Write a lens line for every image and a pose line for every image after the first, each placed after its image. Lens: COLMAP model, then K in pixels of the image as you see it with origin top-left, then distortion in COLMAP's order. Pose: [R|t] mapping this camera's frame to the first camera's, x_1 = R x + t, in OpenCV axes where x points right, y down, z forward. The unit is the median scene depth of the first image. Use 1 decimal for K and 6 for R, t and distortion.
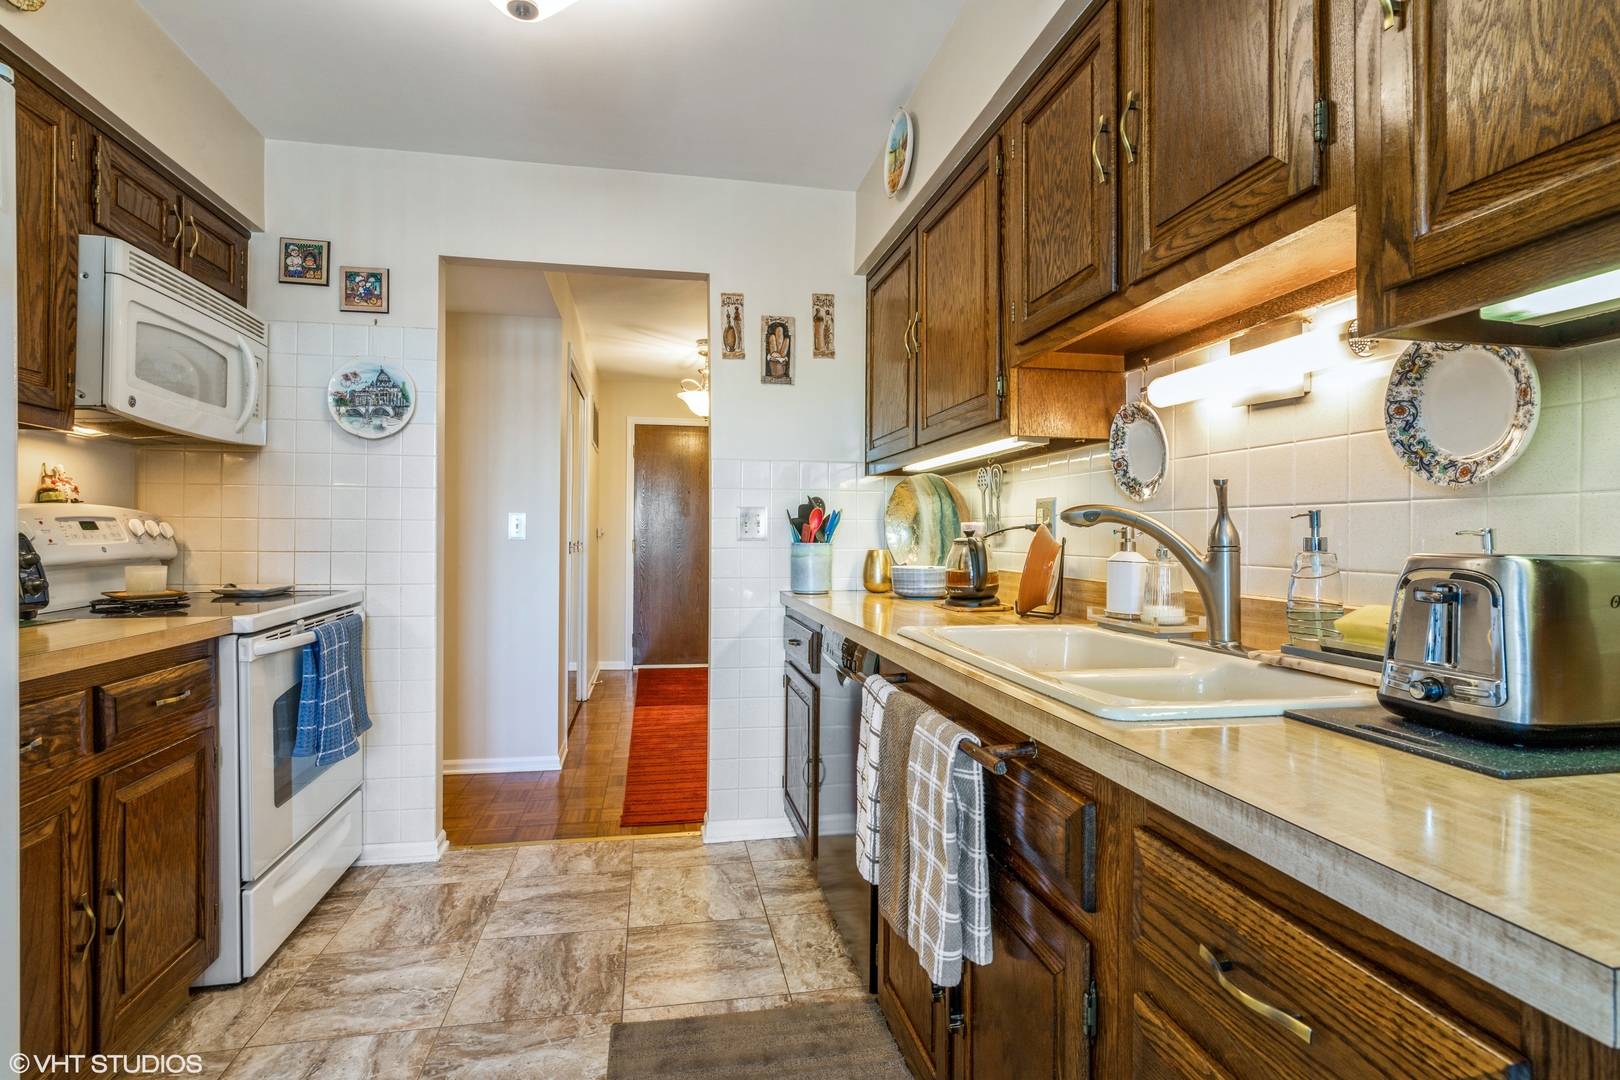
lens RADIAL K [[791.2, 0, 810.9], [0, 791.2, 531.7], [0, 0, 1]] dist [-0.002244, 0.000143]
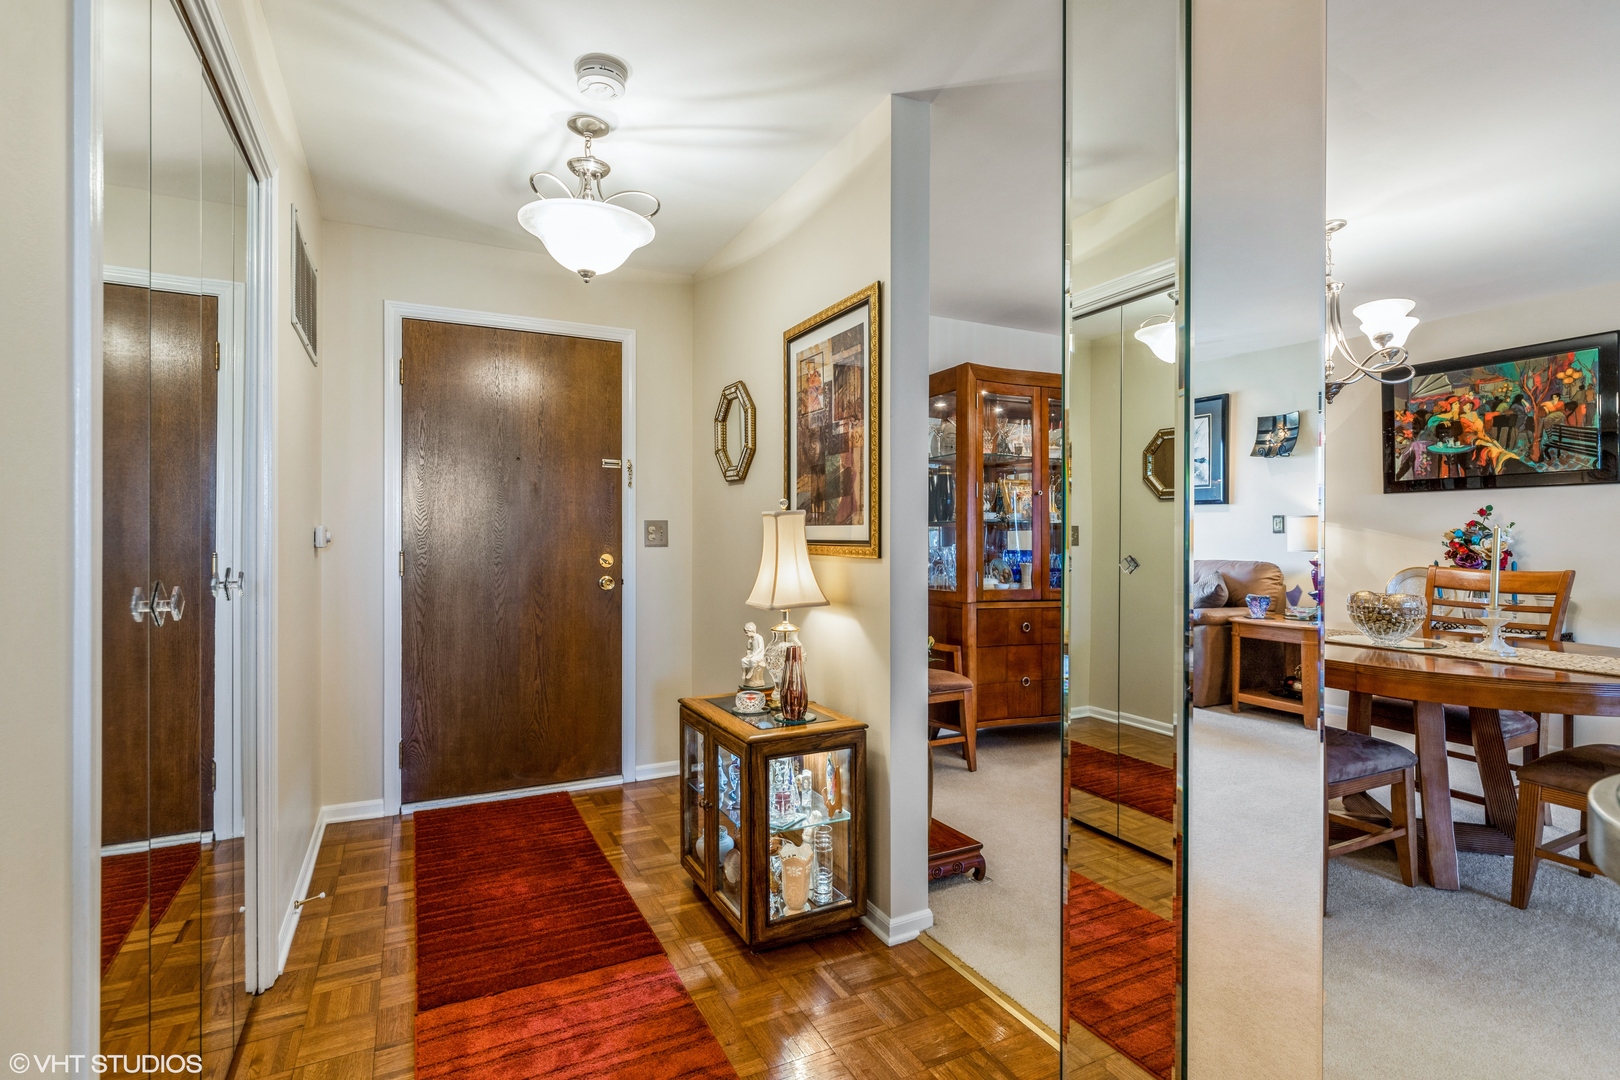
lens RADIAL K [[791.2, 0, 803.8], [0, 791.2, 531.8], [0, 0, 1]] dist [-0.002244, 0.000143]
pose [[0.965990, -0.004588, 0.258538, -0.109001], [0.002381, 0.999958, 0.008849, -0.005918], [-0.258568, -0.007933, 0.965961, 0.459234]]
